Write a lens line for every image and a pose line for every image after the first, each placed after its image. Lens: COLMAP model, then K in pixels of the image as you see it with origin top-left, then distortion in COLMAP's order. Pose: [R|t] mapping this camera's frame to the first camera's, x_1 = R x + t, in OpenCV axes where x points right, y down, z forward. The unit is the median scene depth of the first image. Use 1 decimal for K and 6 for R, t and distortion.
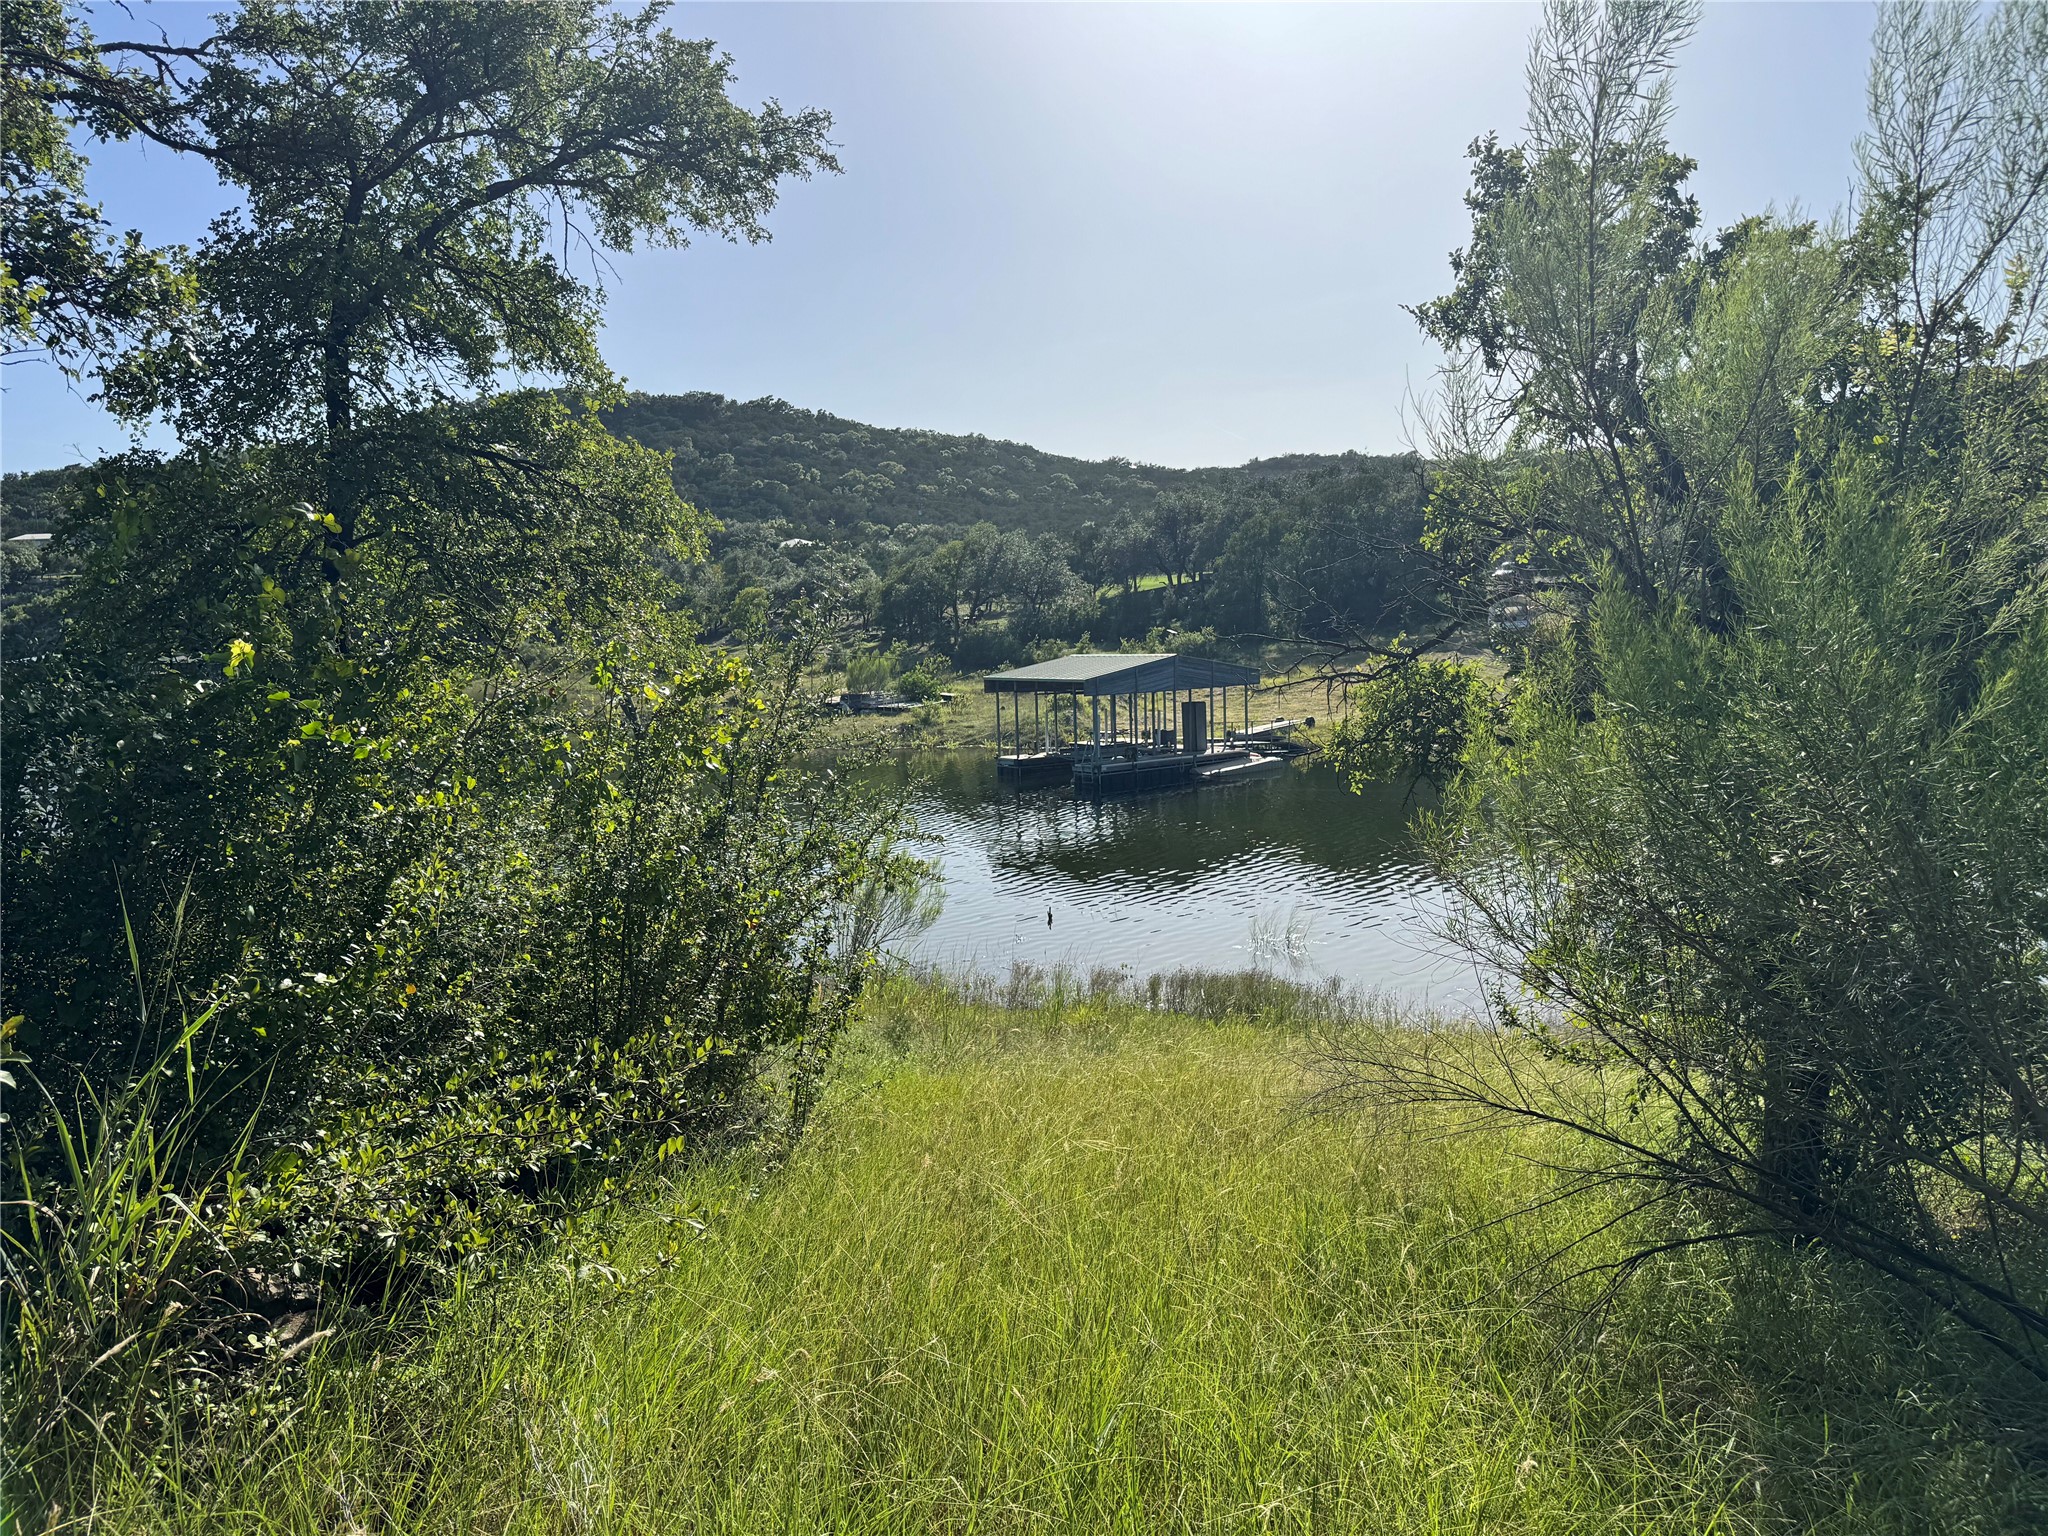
lens RADIAL K [[1440.7, 0, 1010.5], [0, 1440.7, 783.2], [0, 0, 1]] dist [0.043052, -0.048622]
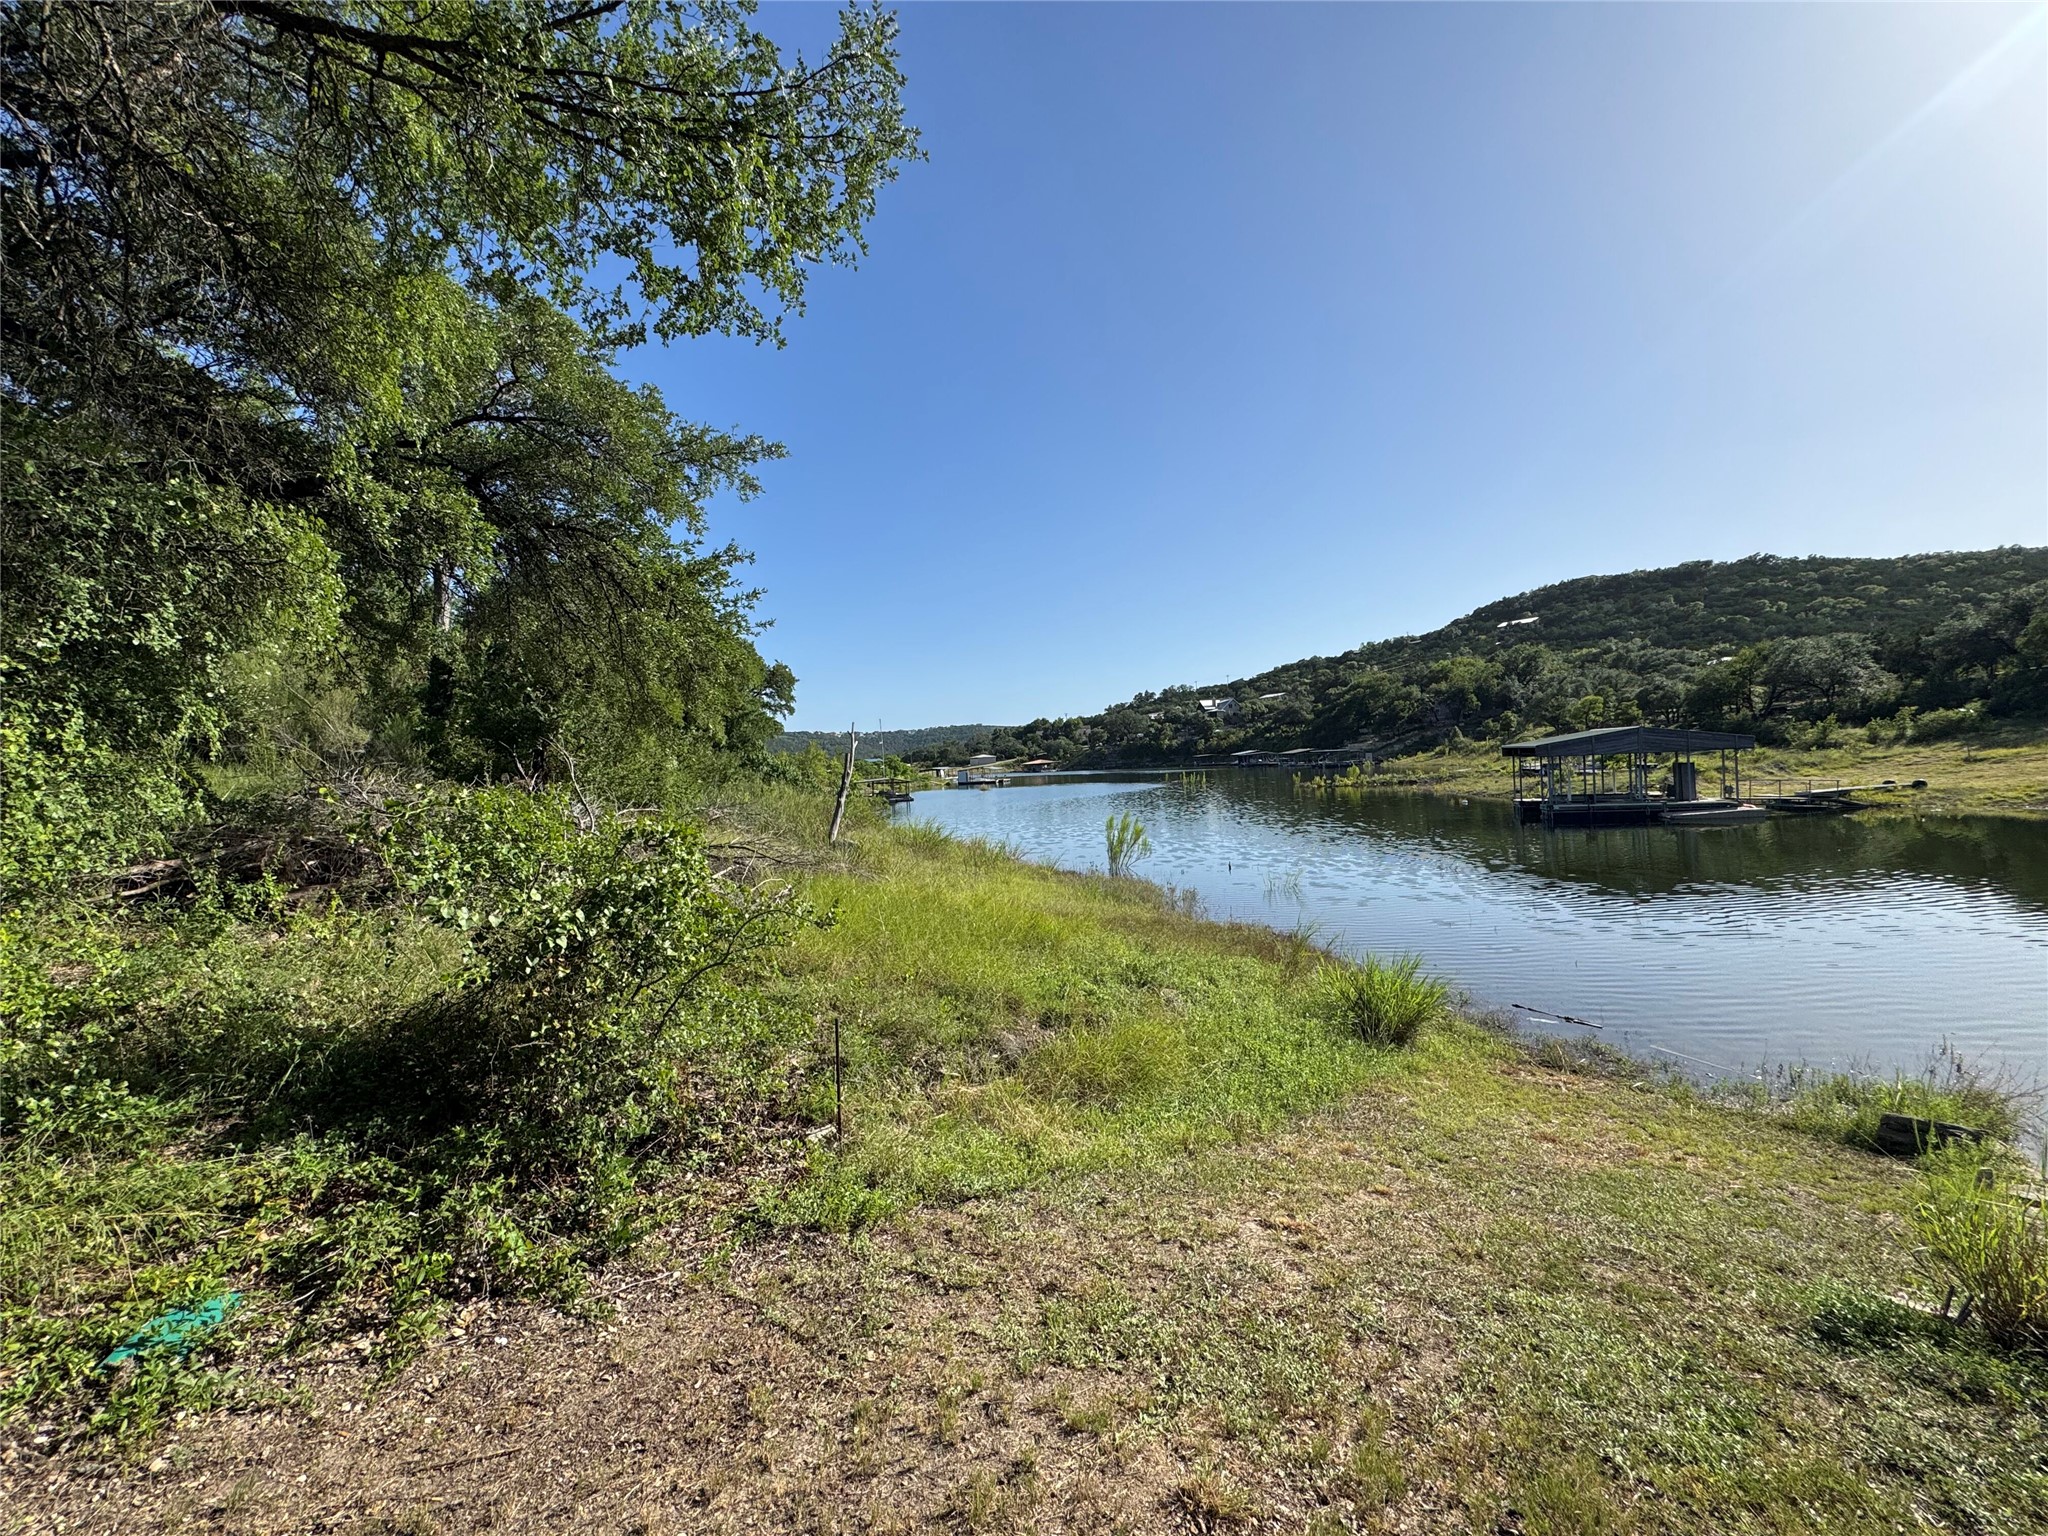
lens RADIAL K [[819.5, 0, 1027.2], [0, 819.5, 773.7], [0, 0, 1]] dist [0.001127, 0.000889]
pose [[0.581296, 0.008630, -0.813646, 0.665084], [-0.058399, 0.997808, -0.031139, 0.017846], [0.811594, 0.065617, 0.580526, 0.165164]]
